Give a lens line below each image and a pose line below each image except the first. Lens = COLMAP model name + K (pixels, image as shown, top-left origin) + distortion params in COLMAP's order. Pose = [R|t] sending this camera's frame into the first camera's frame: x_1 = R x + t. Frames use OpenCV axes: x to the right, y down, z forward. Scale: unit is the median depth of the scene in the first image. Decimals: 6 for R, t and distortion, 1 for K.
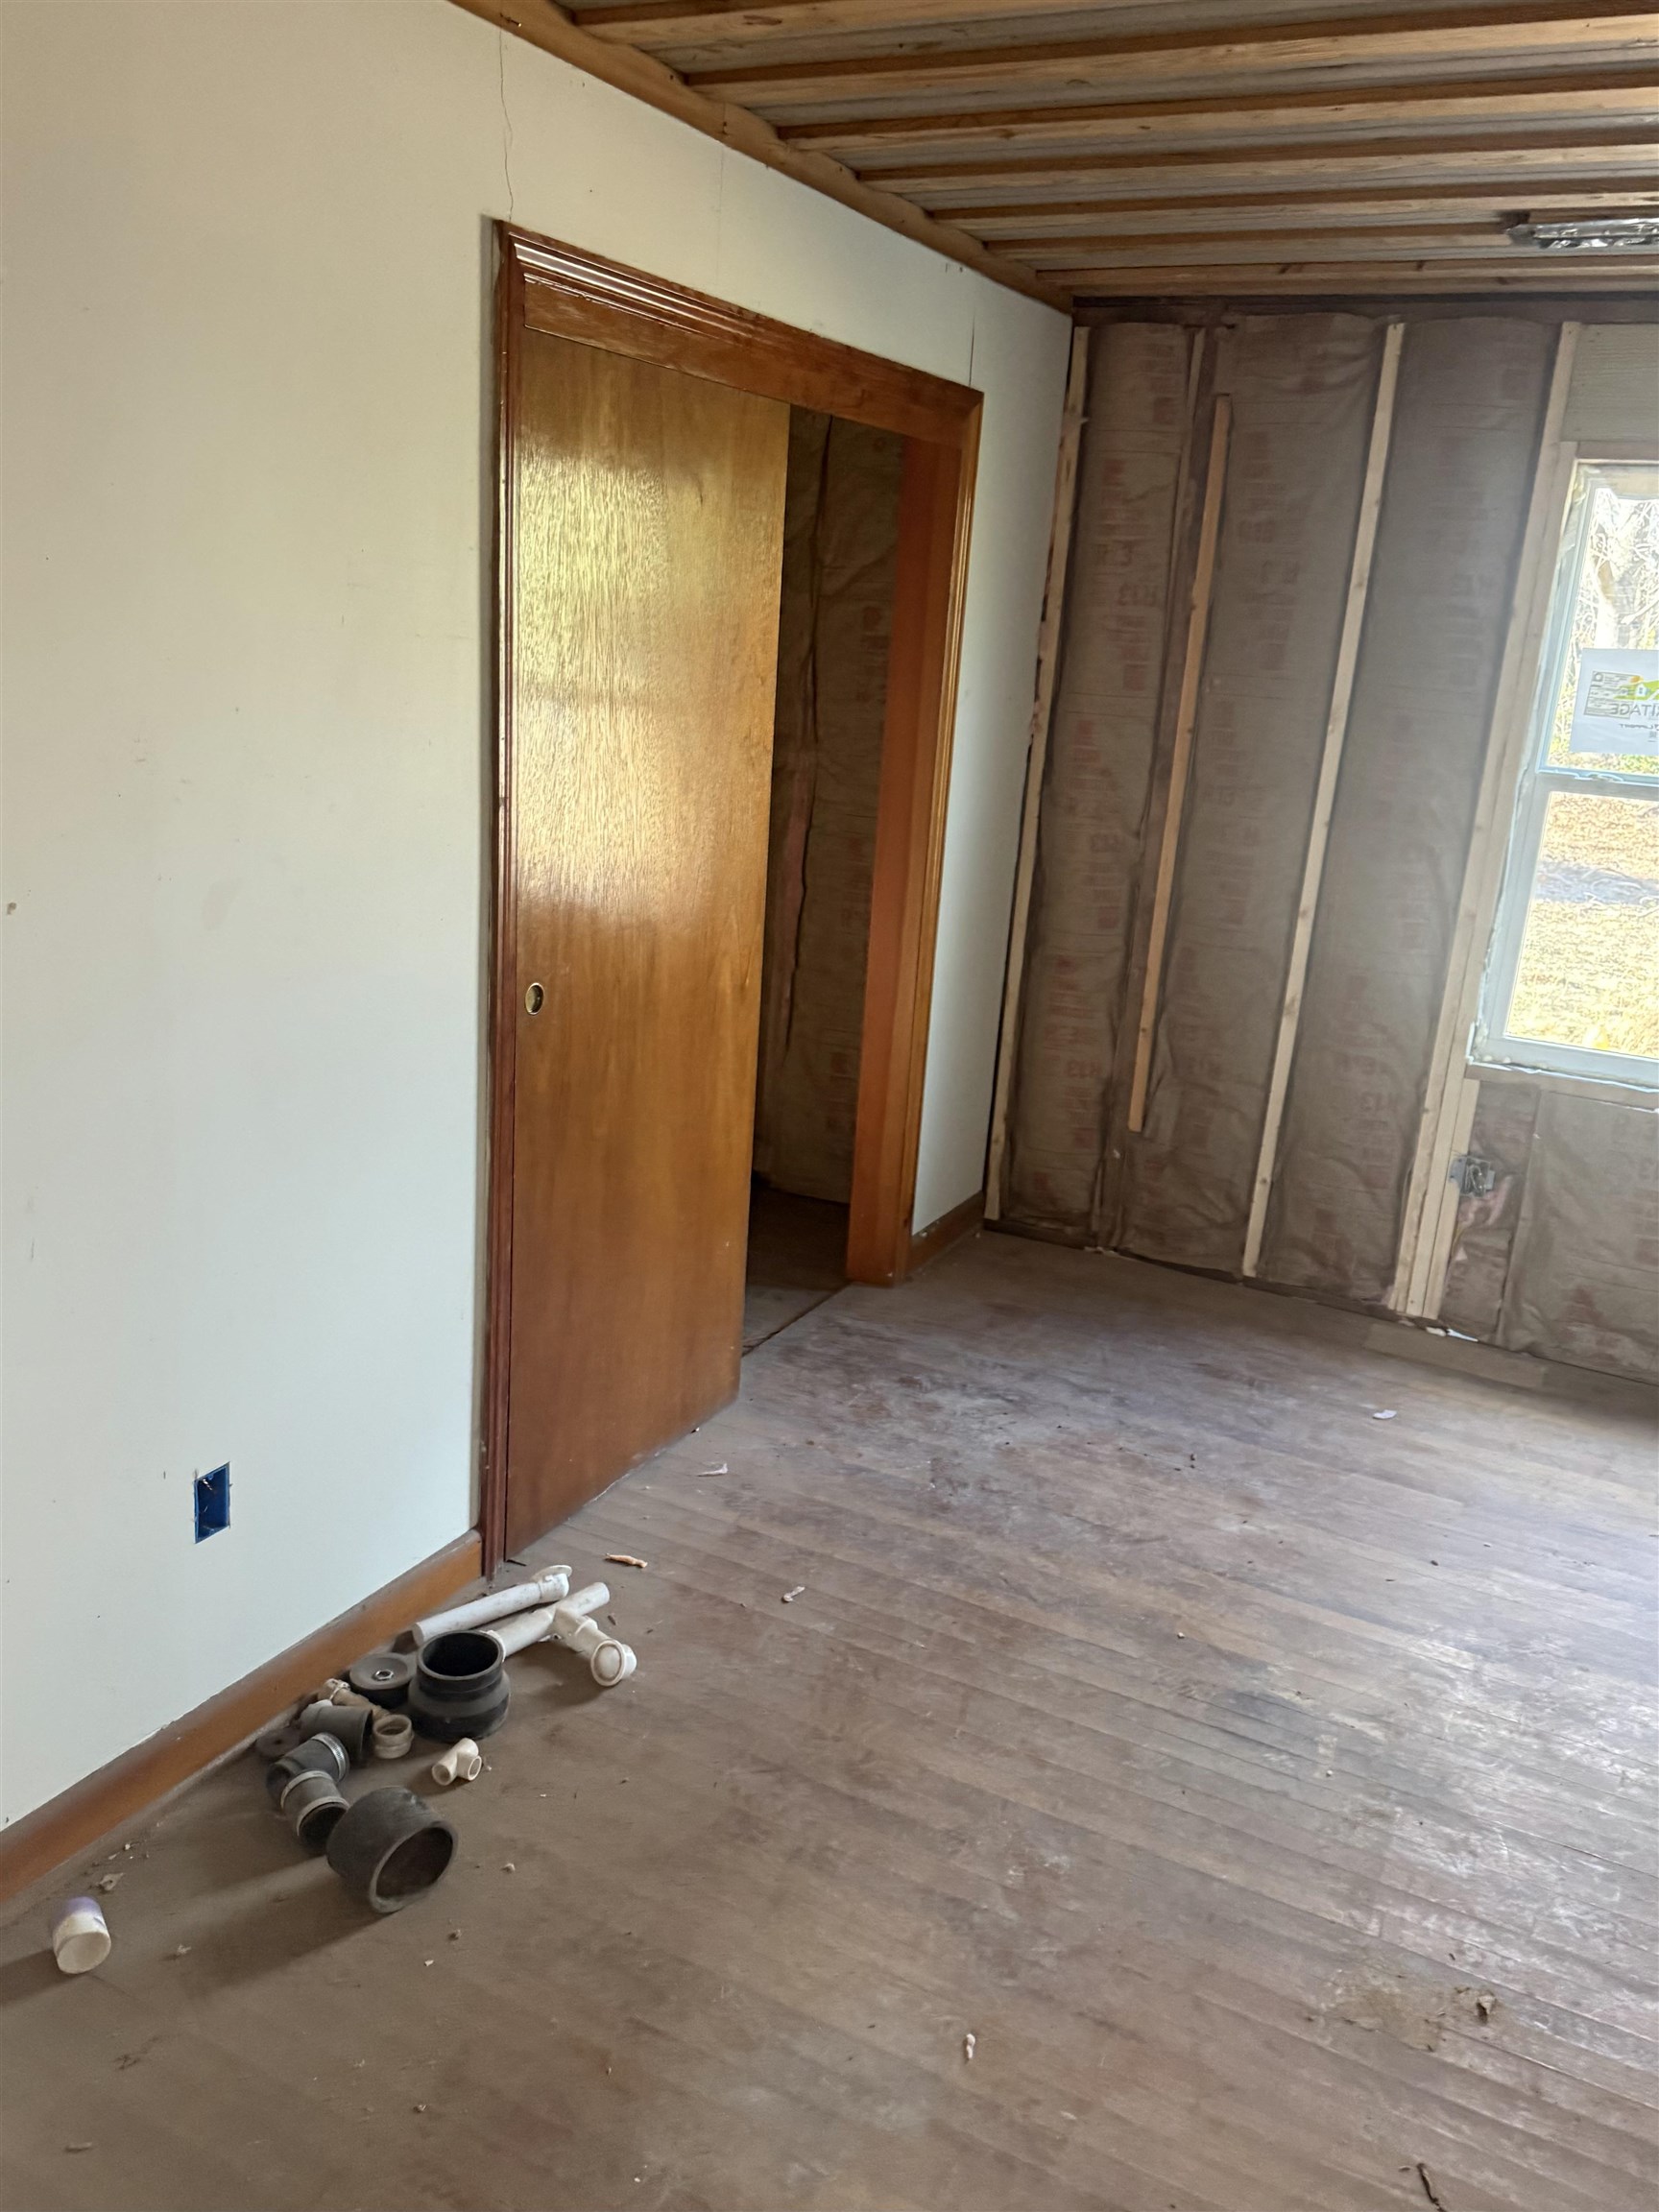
lens RADIAL K [[1720.5, 0, 827.9], [0, 1720.5, 1104.2], [0, 0, 1]] dist [0.006124, -0.007307]
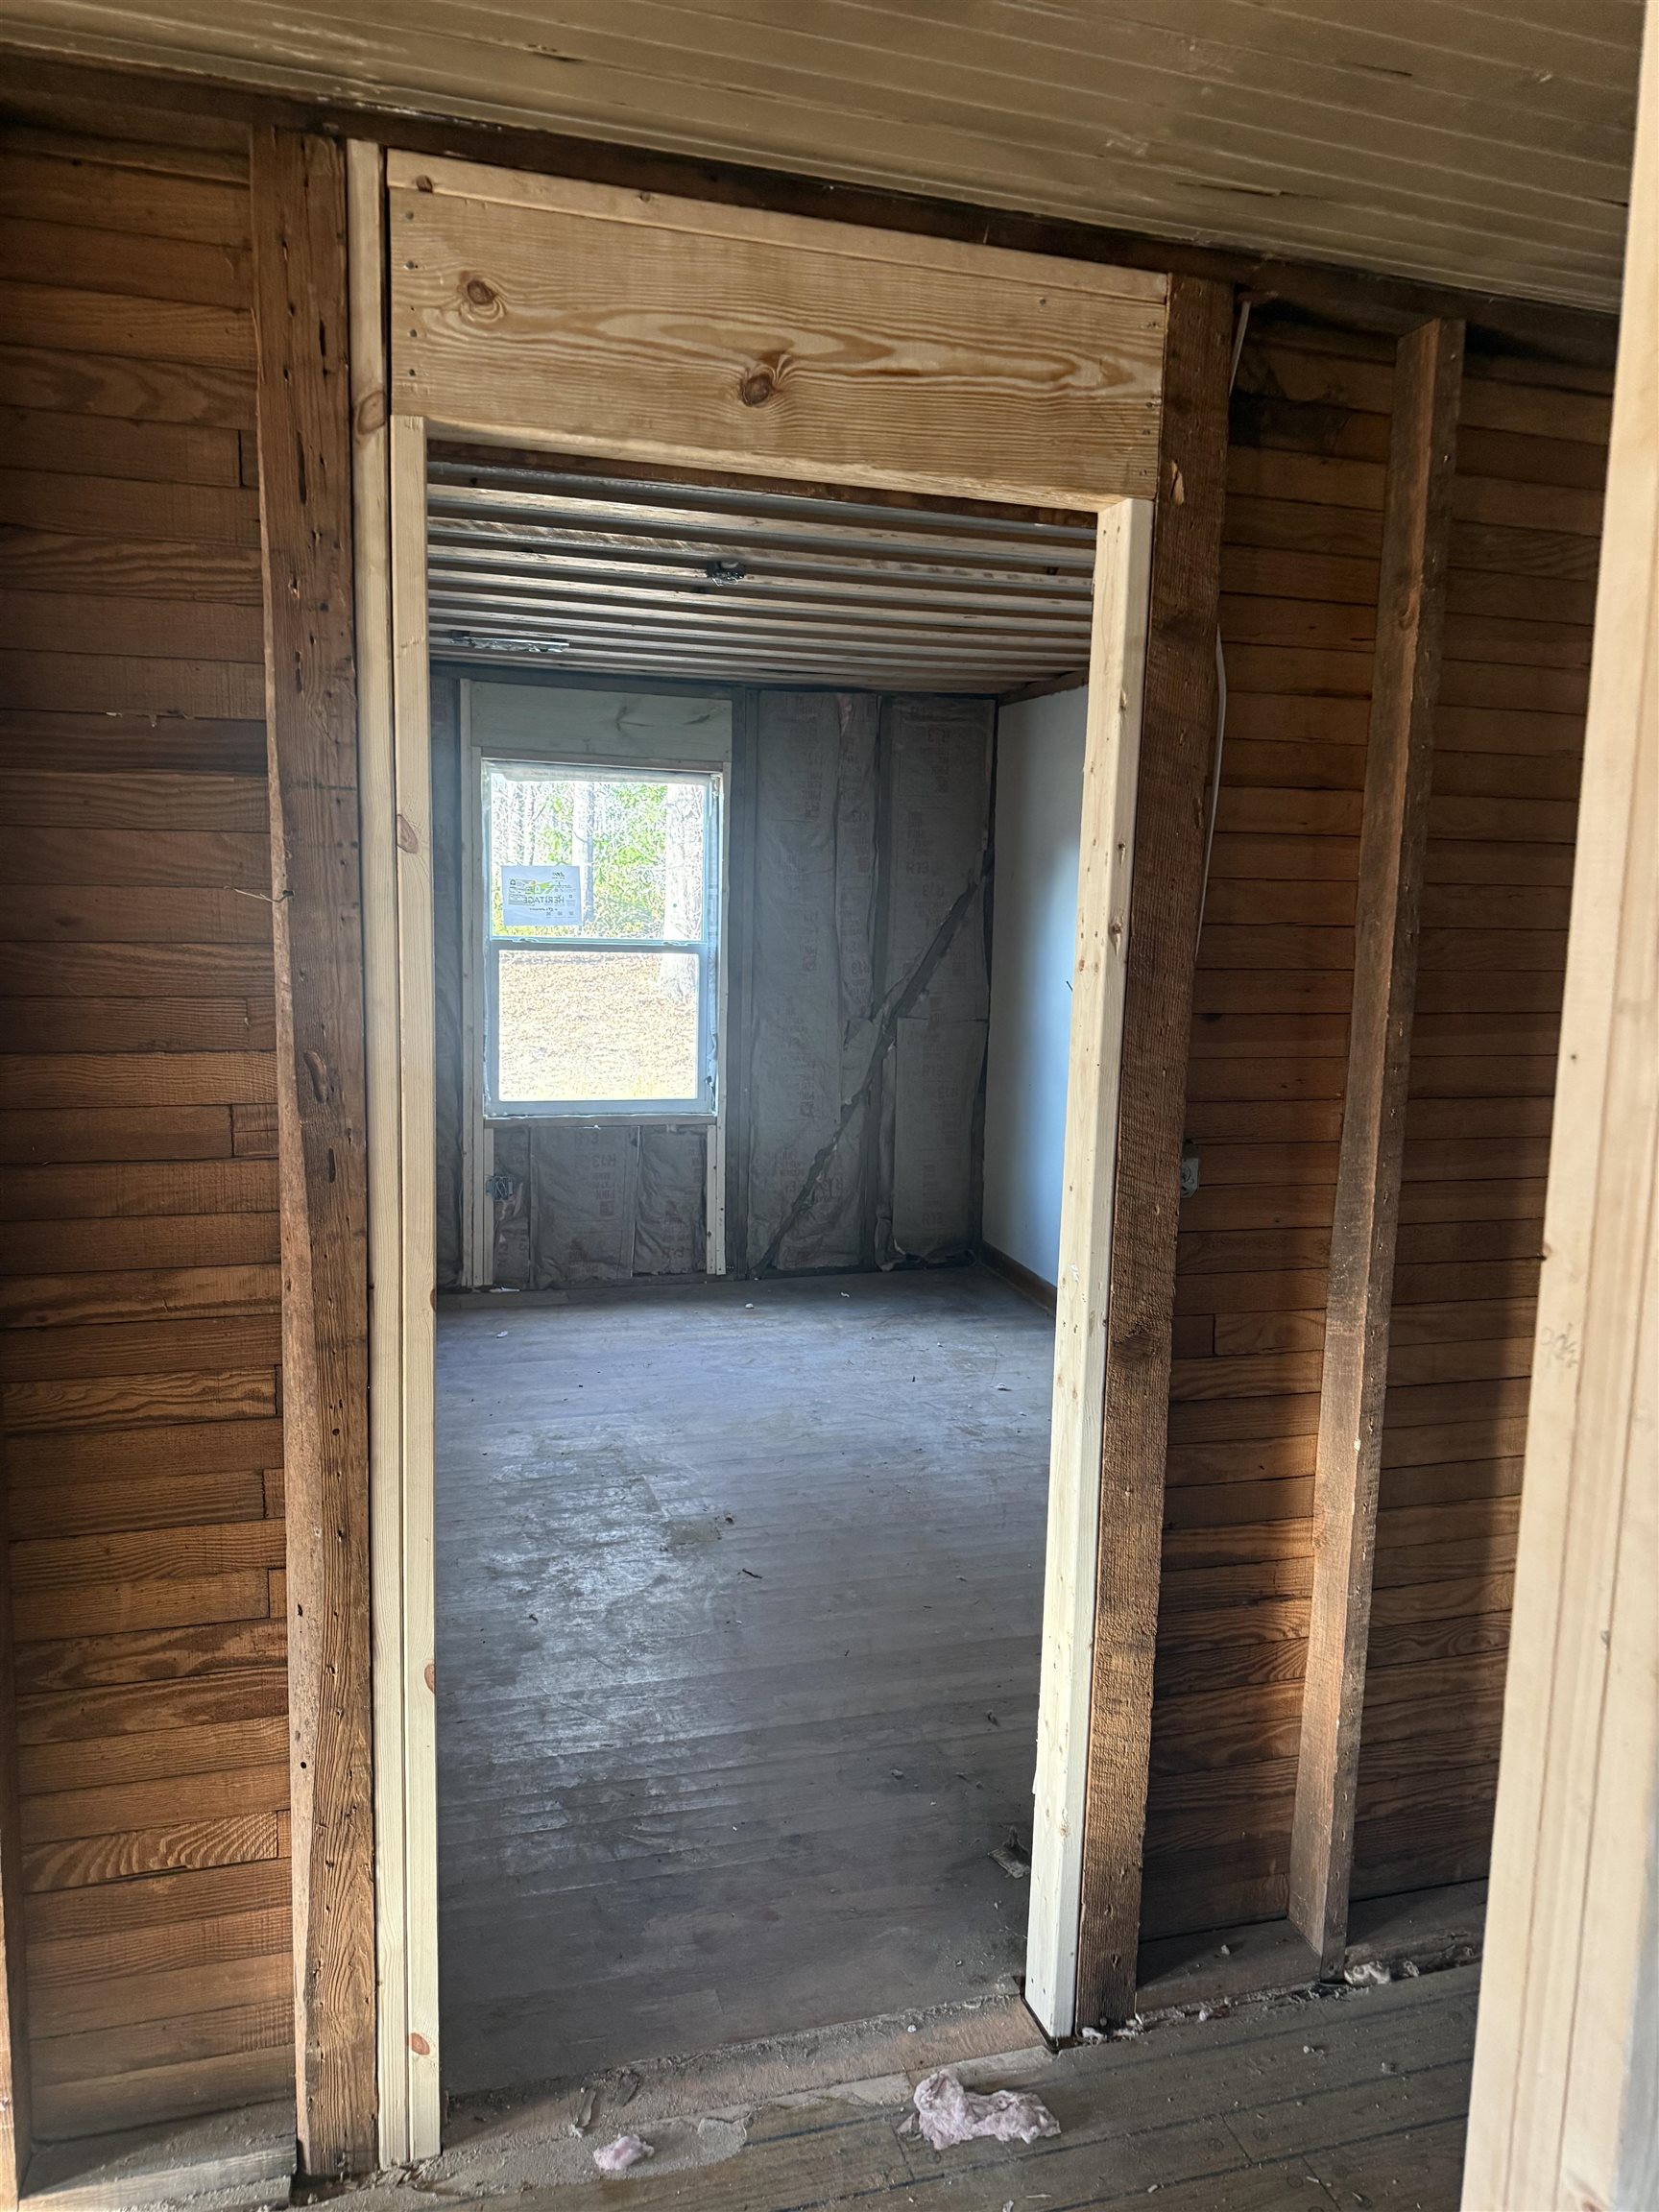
lens RADIAL K [[1584.2, 0, 822.5], [0, 1584.2, 1091.5], [0, 0, 1]] dist [0.072549, -0.079821]
pose [[0.709227, -0.134986, 0.691936, -0.435900], [0.208419, 0.977772, -0.022880, 0.051574], [-0.673467, 0.160440, 0.721596, -0.293539]]
